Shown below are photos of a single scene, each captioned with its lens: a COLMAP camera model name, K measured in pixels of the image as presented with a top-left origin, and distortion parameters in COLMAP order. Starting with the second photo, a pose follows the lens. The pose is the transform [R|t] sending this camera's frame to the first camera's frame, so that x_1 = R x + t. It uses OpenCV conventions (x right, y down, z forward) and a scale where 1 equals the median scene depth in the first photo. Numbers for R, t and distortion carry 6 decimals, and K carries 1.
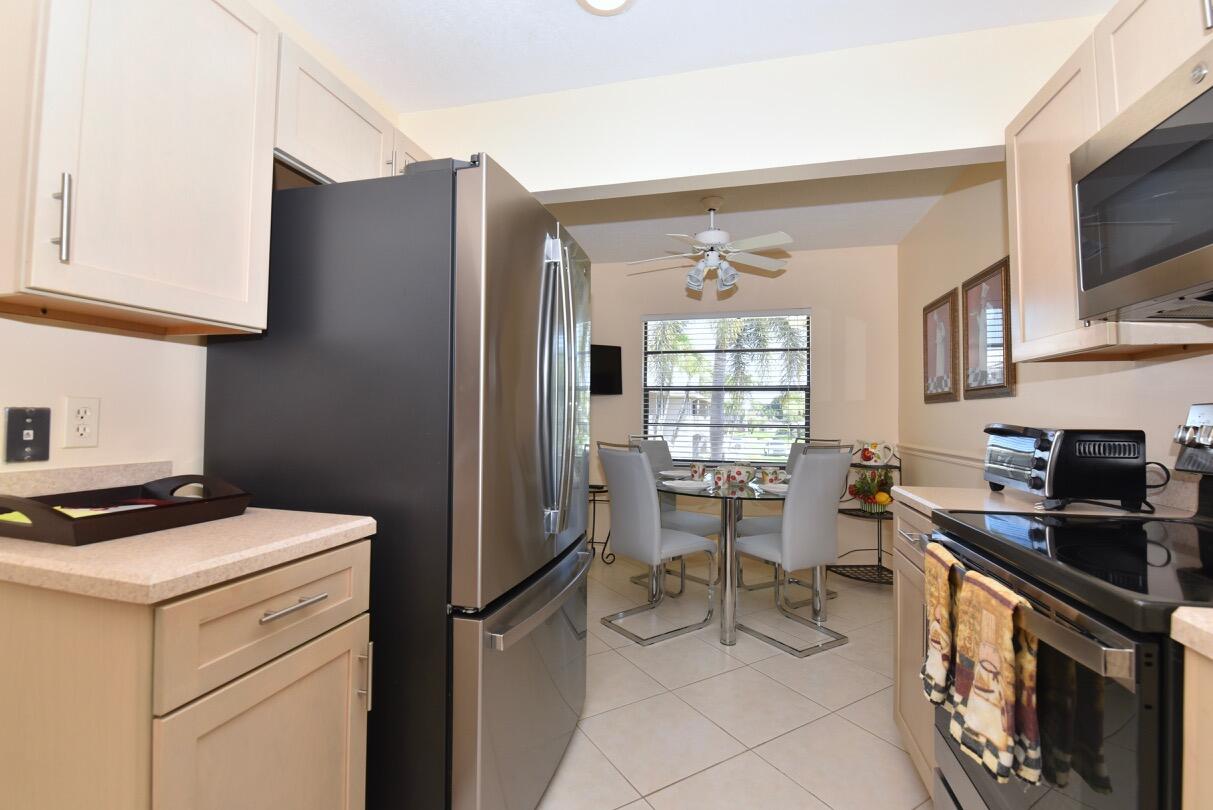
lens RADIAL K [[527.5, 0, 597.9], [0, 527.5, 404.1], [0, 0, 1]] dist [-0.002409, -0.007985]
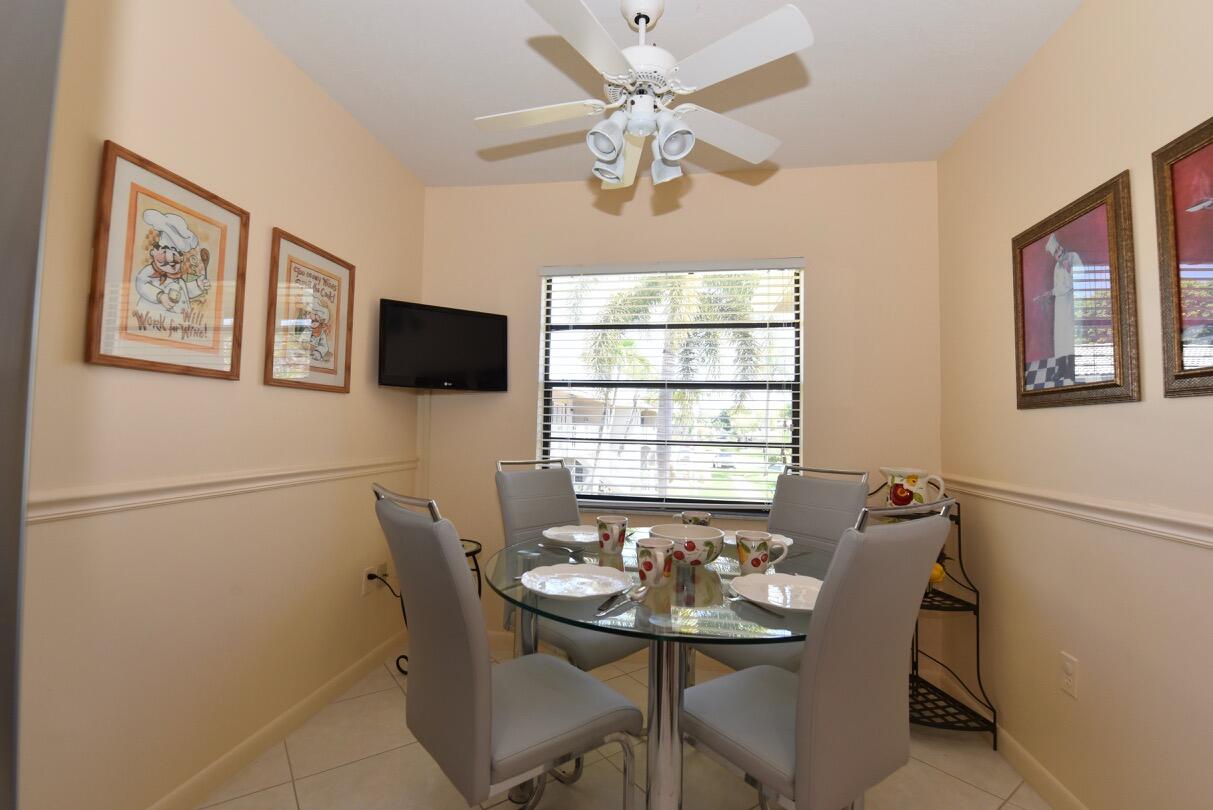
lens RADIAL K [[527.5, 0, 611.6], [0, 527.5, 400.1], [0, 0, 1]] dist [-0.002409, -0.007985]
pose [[0.992967, 0.016056, 0.117299, 0.095751], [-0.012841, 0.999522, -0.028114, 0.008128], [-0.117694, 0.026410, 0.992699, 0.370334]]
